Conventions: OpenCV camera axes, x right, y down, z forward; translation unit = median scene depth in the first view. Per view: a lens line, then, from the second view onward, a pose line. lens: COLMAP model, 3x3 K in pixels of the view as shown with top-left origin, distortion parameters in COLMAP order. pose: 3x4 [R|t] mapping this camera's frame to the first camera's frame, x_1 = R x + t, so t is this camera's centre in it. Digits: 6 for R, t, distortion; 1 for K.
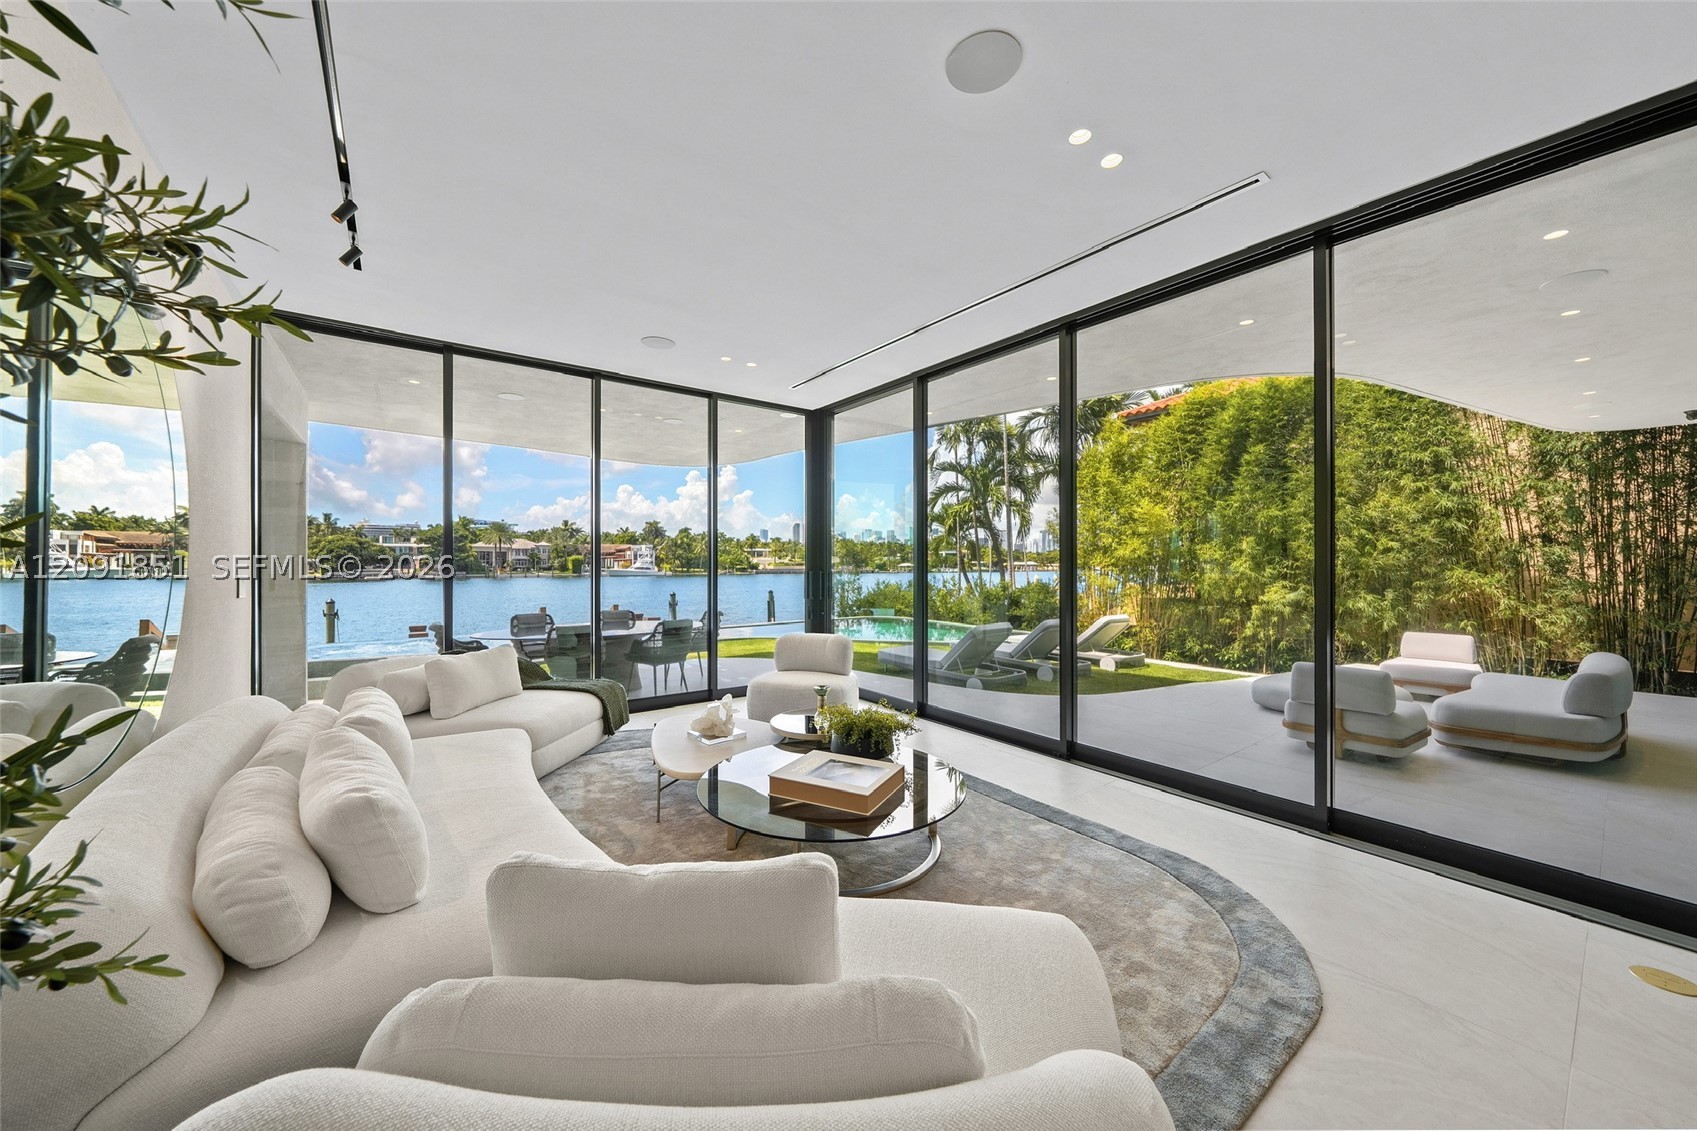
lens RADIAL K [[584.8, 0, 855.2], [0, 584.8, 561.8], [0, 0, 1]] dist [-0.005460, -0.000073]
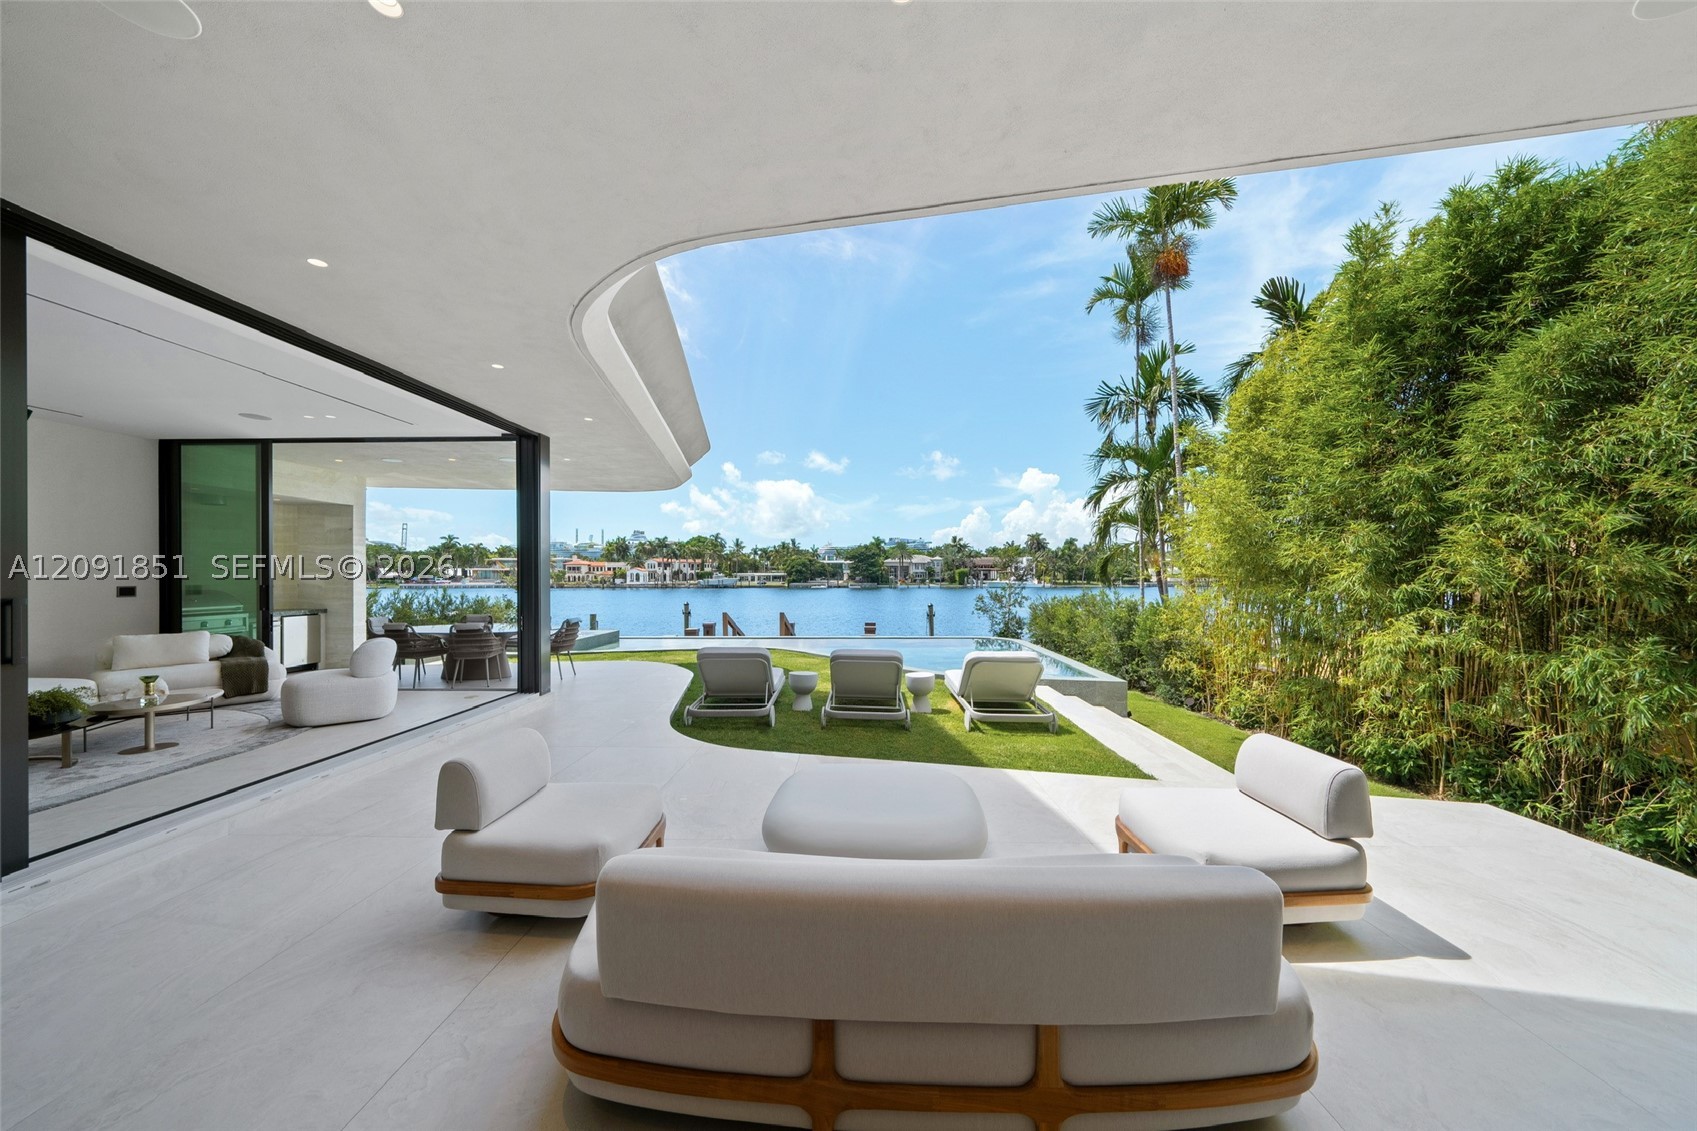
lens RADIAL K [[584.8, 0, 849.8], [0, 584.8, 580.6], [0, 0, 1]] dist [-0.005460, -0.000073]
pose [[0.784659, 0.001977, -0.619924, 0.502117], [0.005086, 0.999941, 0.009628, 0.001147], [0.619906, -0.010708, 0.784603, 0.250010]]
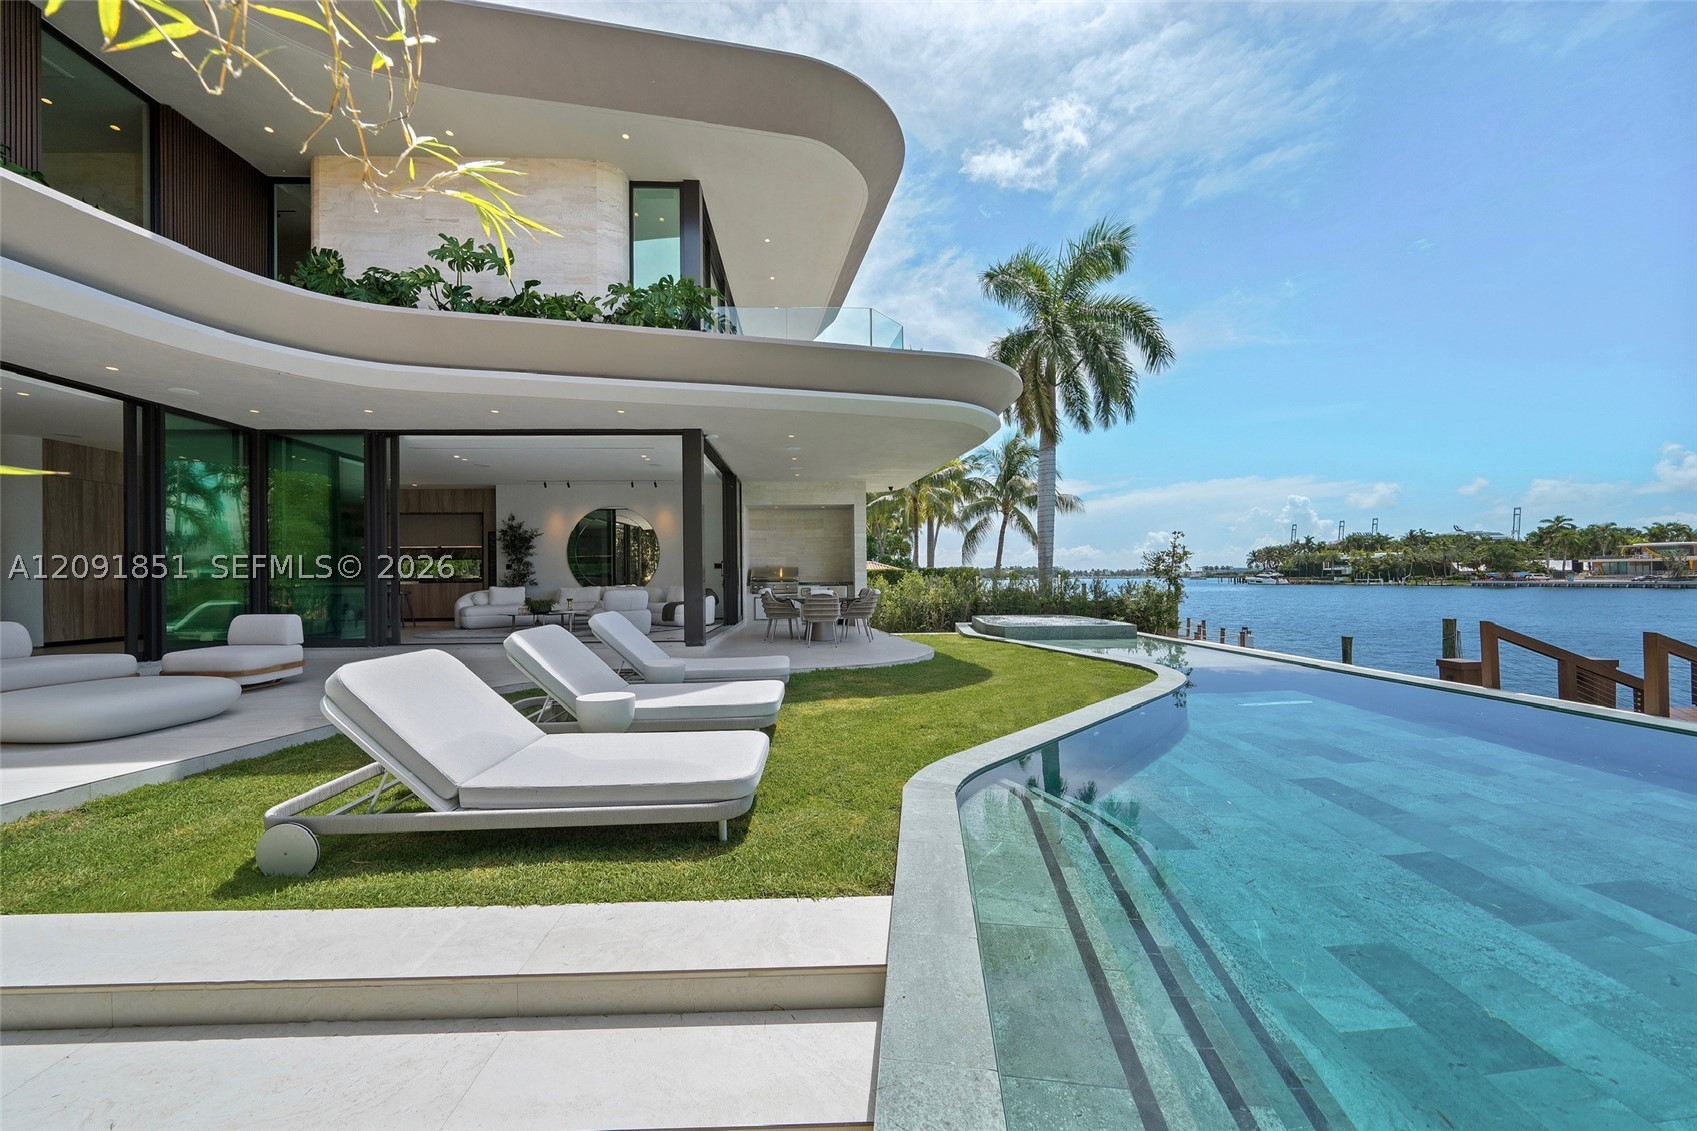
lens RADIAL K [[584.8, 0, 836.9], [0, 584.8, 575.5], [0, 0, 1]] dist [-0.005460, -0.000073]
pose [[-0.580006, -0.001126, -0.814611, 0.389328], [0.009051, 0.999928, -0.007827, 0.036696], [0.814562, -0.011913, -0.579955, 0.944663]]
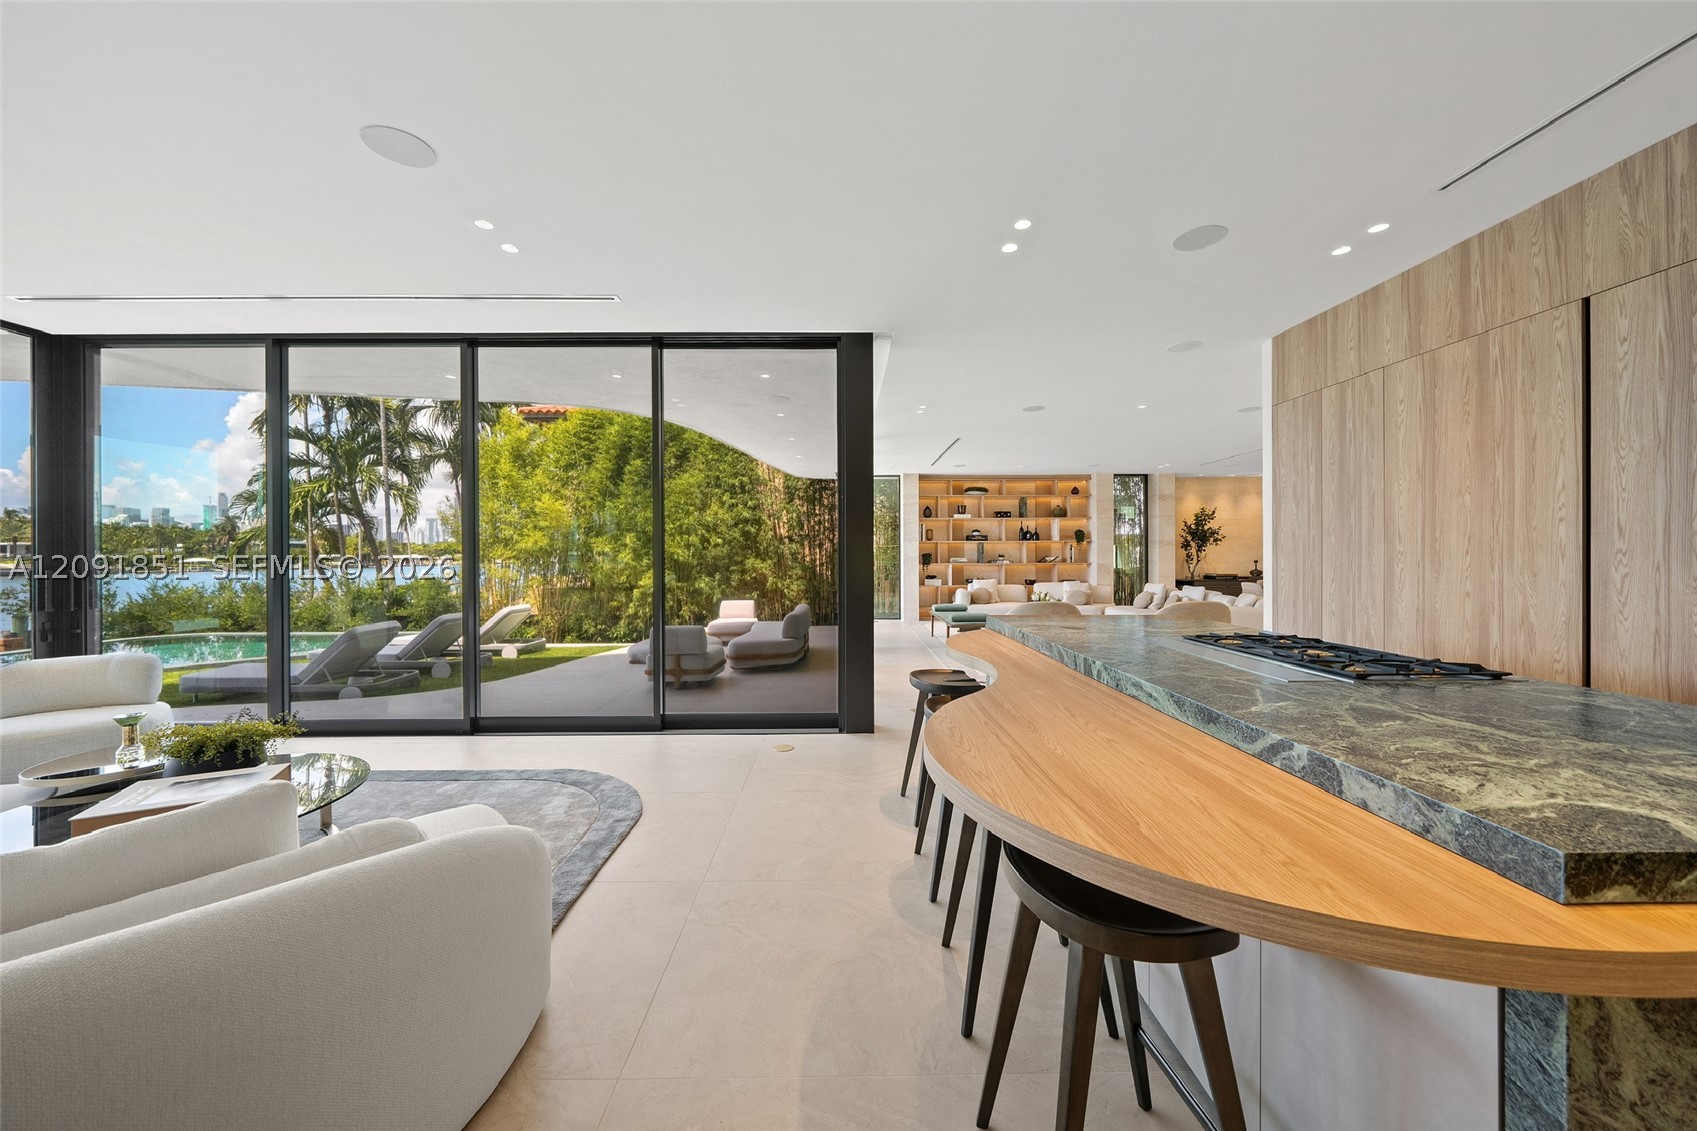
lens RADIAL K [[584.8, 0, 841.3], [0, 584.8, 555.3], [0, 0, 1]] dist [-0.005460, -0.000073]
pose [[0.601988, -0.005834, 0.798484, -0.026955], [0.004160, 0.999983, 0.004170, -0.000080], [-0.798495, 0.000811, 0.602002, -0.064322]]
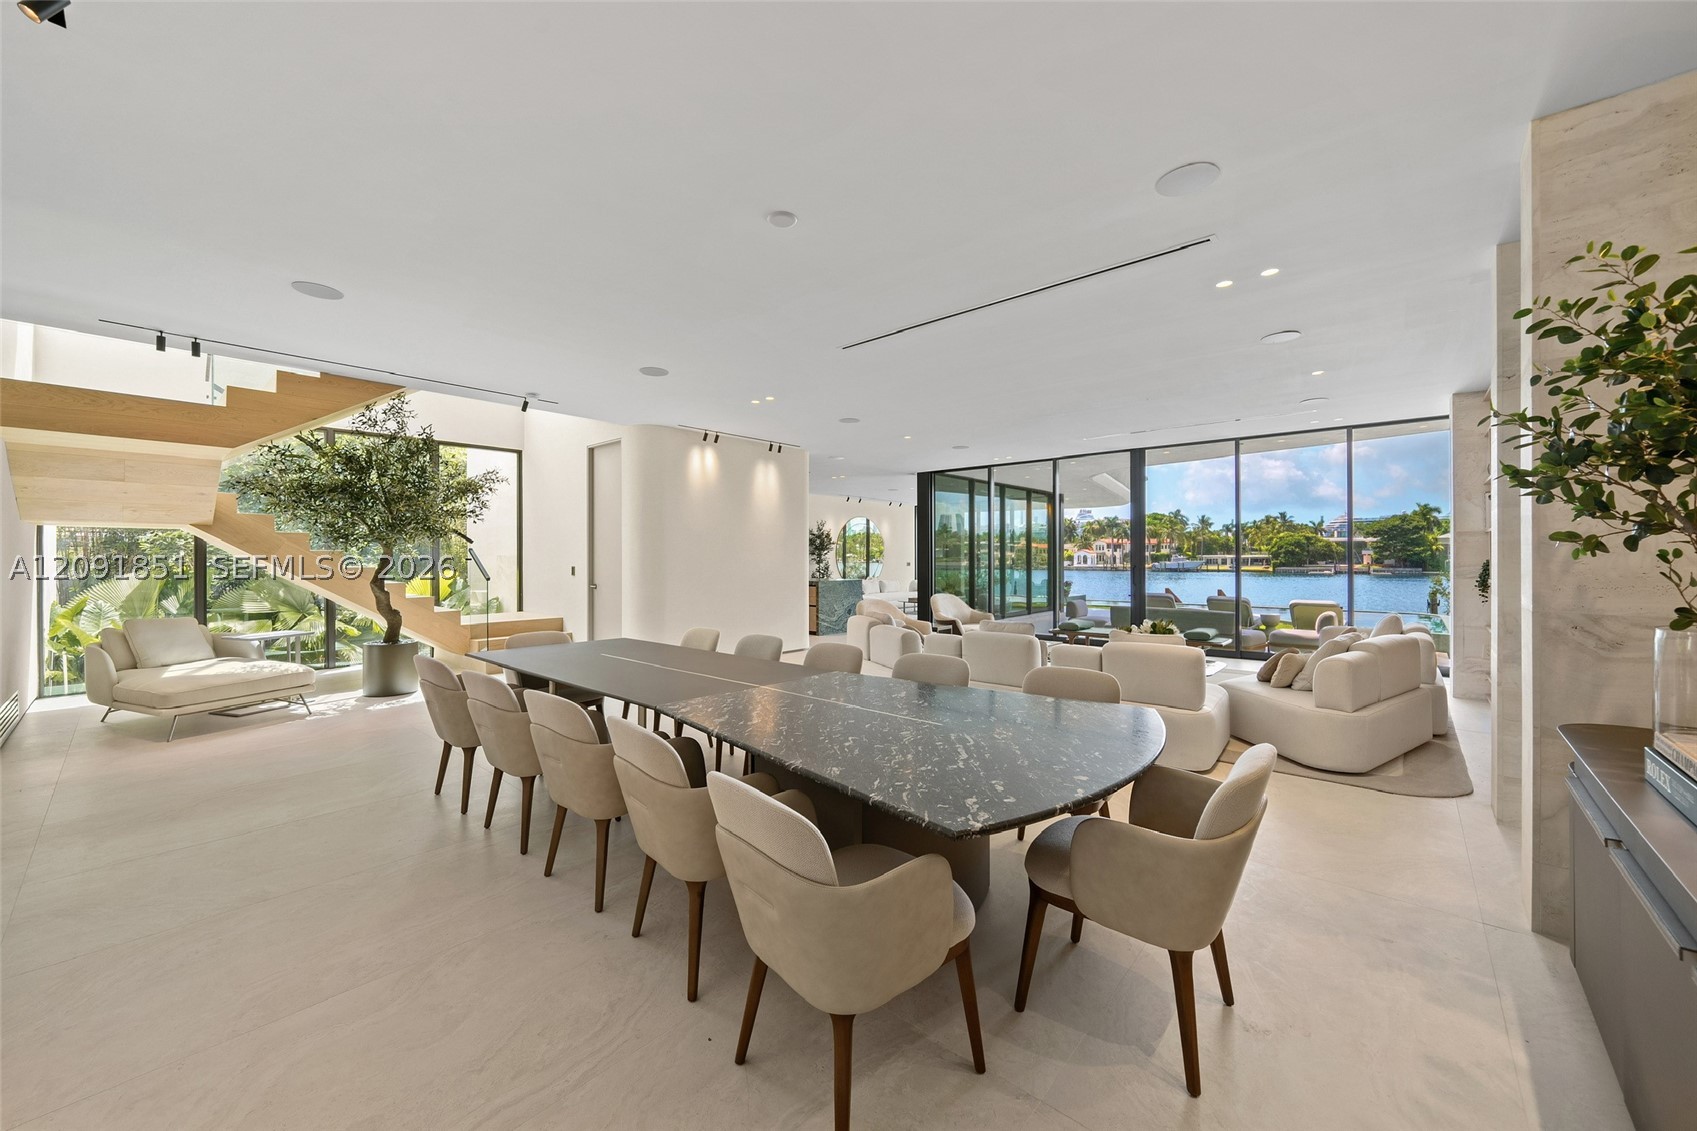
lens RADIAL K [[638.0, 0, 851.3], [0, 638.0, 559.2], [0, 0, 1]] dist [0.002028, 0.000170]
pose [[0.201984, -0.001148, -0.979388, 1.116251], [0.004675, 0.999989, -0.000208, 0.001021], [0.979378, -0.004536, 0.201987, -0.145673]]
